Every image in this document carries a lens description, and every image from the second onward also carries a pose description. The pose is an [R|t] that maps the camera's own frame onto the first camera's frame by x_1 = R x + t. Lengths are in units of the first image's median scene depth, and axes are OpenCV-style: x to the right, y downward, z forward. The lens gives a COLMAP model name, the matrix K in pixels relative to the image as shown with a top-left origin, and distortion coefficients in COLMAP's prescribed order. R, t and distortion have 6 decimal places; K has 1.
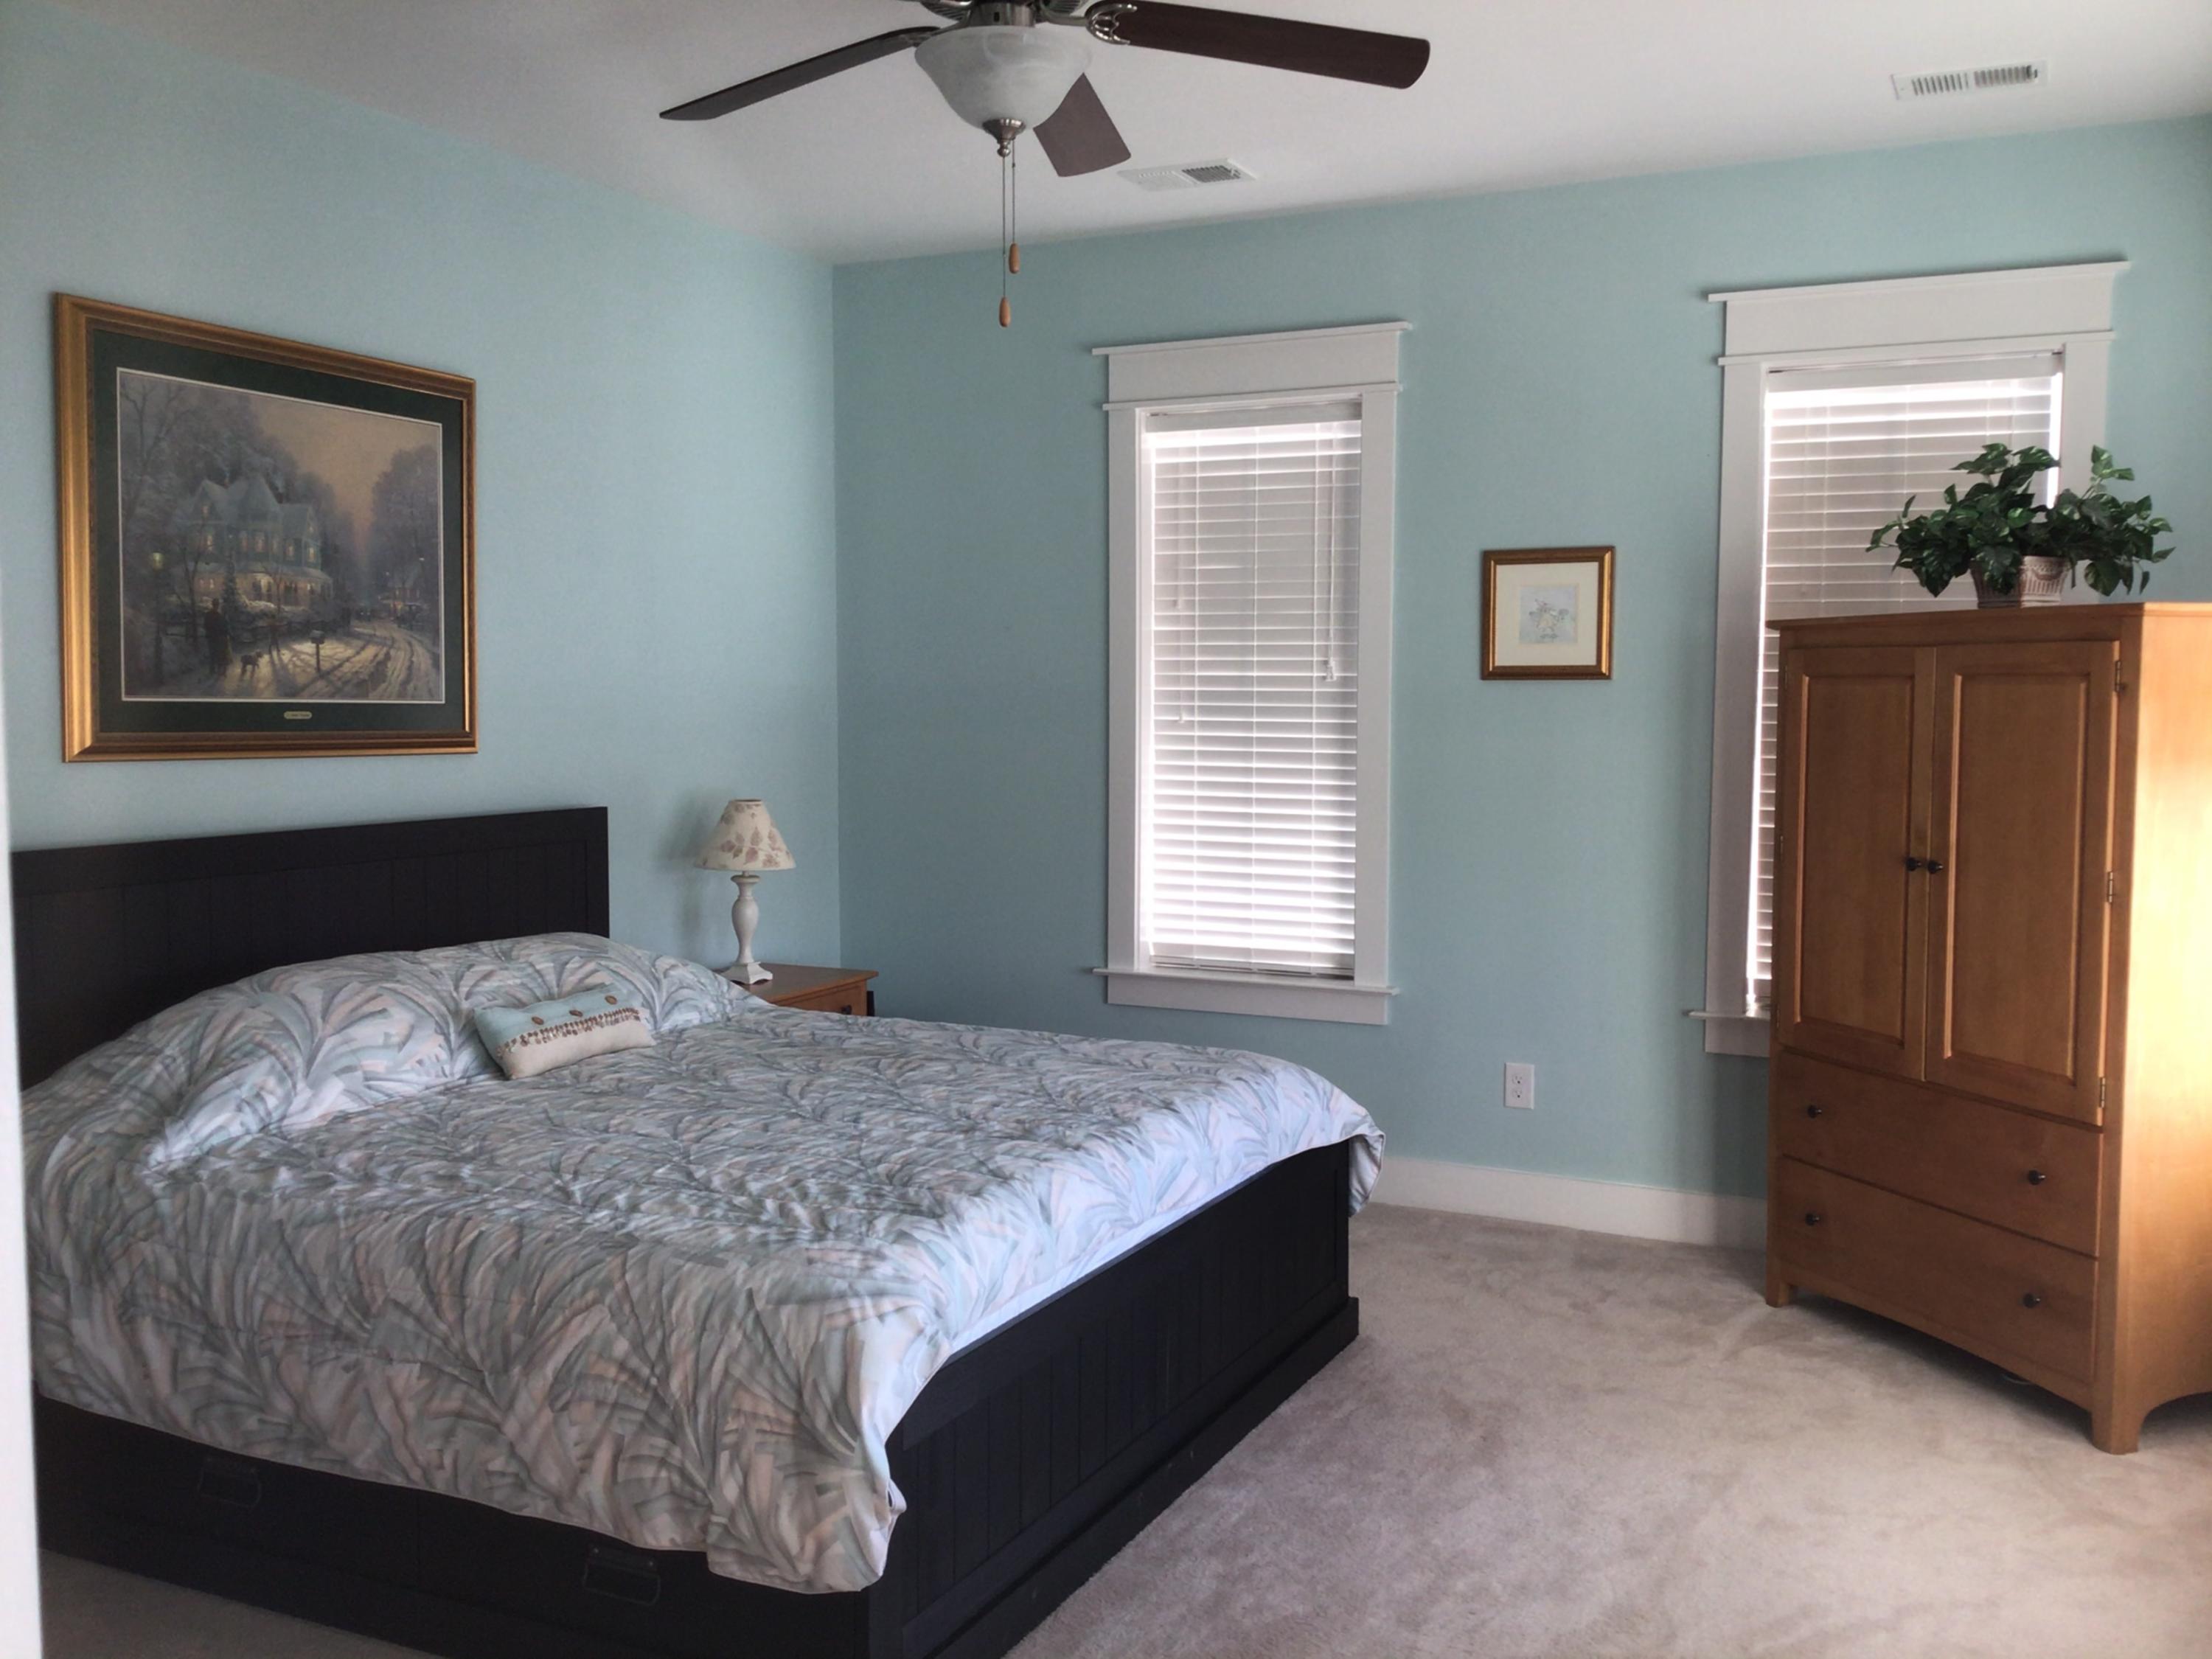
lens RADIAL K [[2012.9, 0, 1106.0], [0, 2012.9, 829.5], [0, 0, 1]] dist [0.167642, -0.296919]
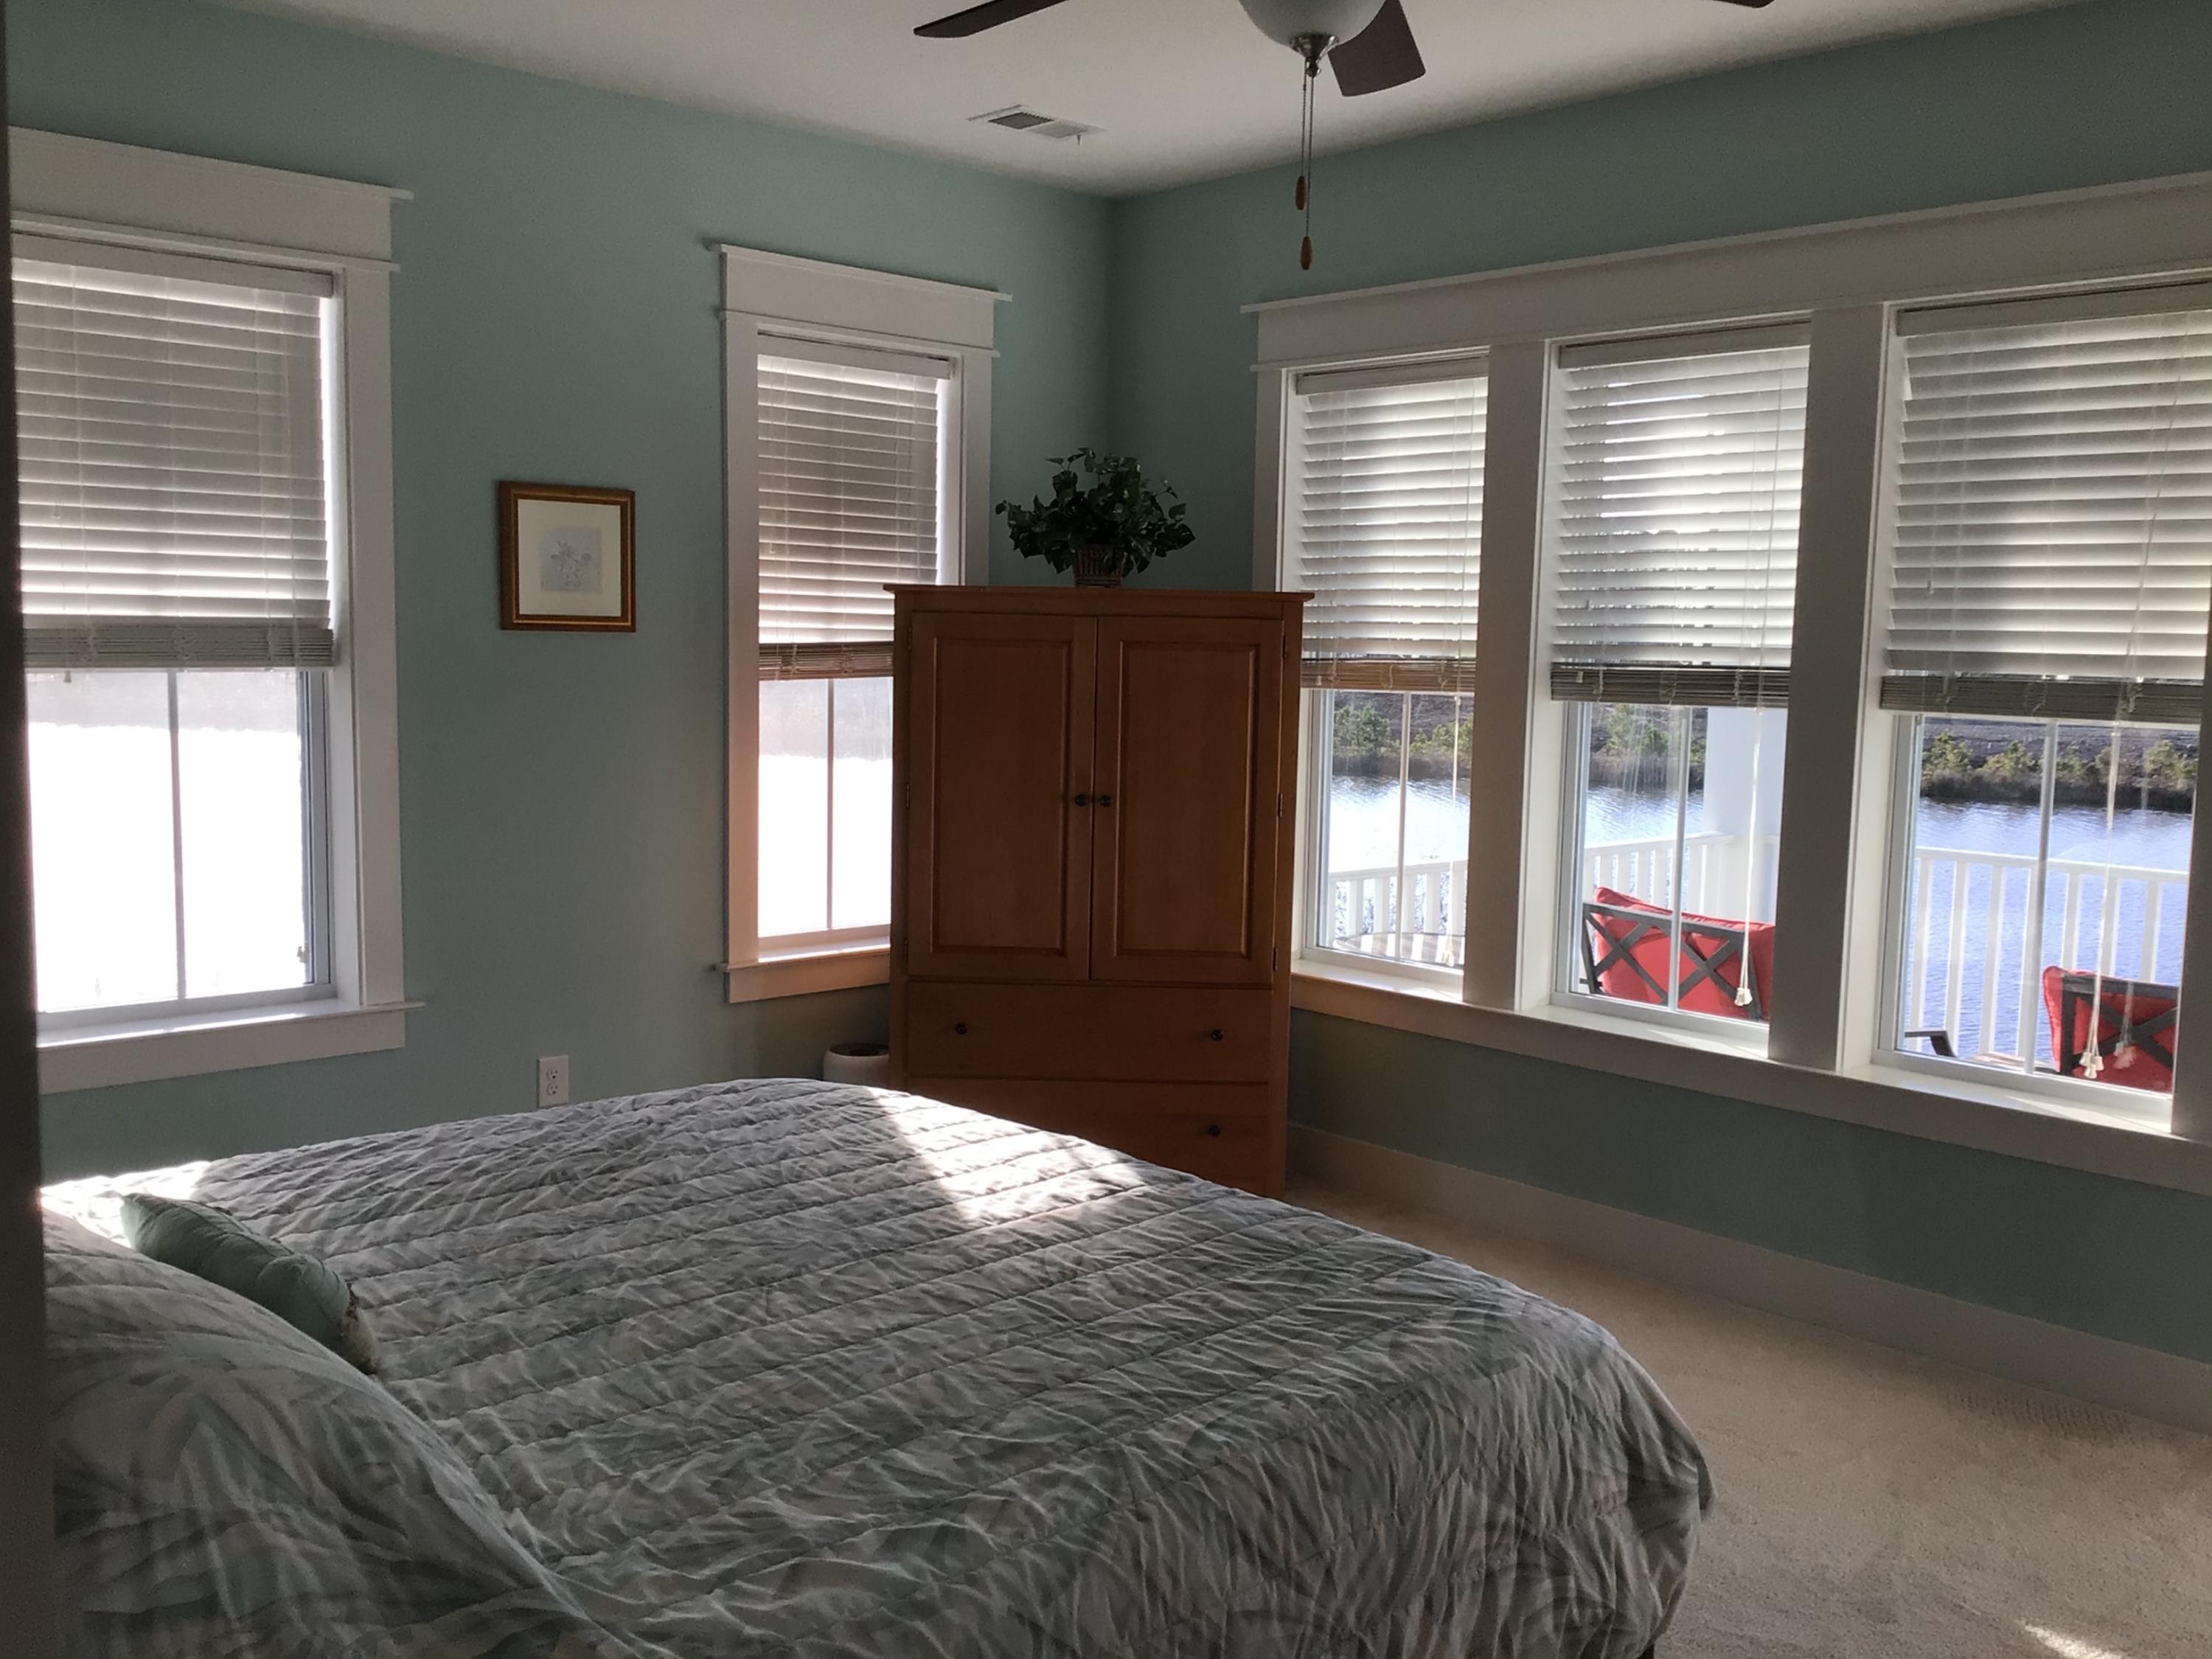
lens RADIAL K [[2012.9, 0, 1106.0], [0, 2012.9, 829.5], [0, 0, 1]] dist [0.167642, -0.296919]
pose [[0.366976, -0.091471, 0.925722, -0.552373], [0.046730, 0.995710, 0.079861, -0.047561], [-0.929056, 0.013952, 0.369677, 0.447499]]
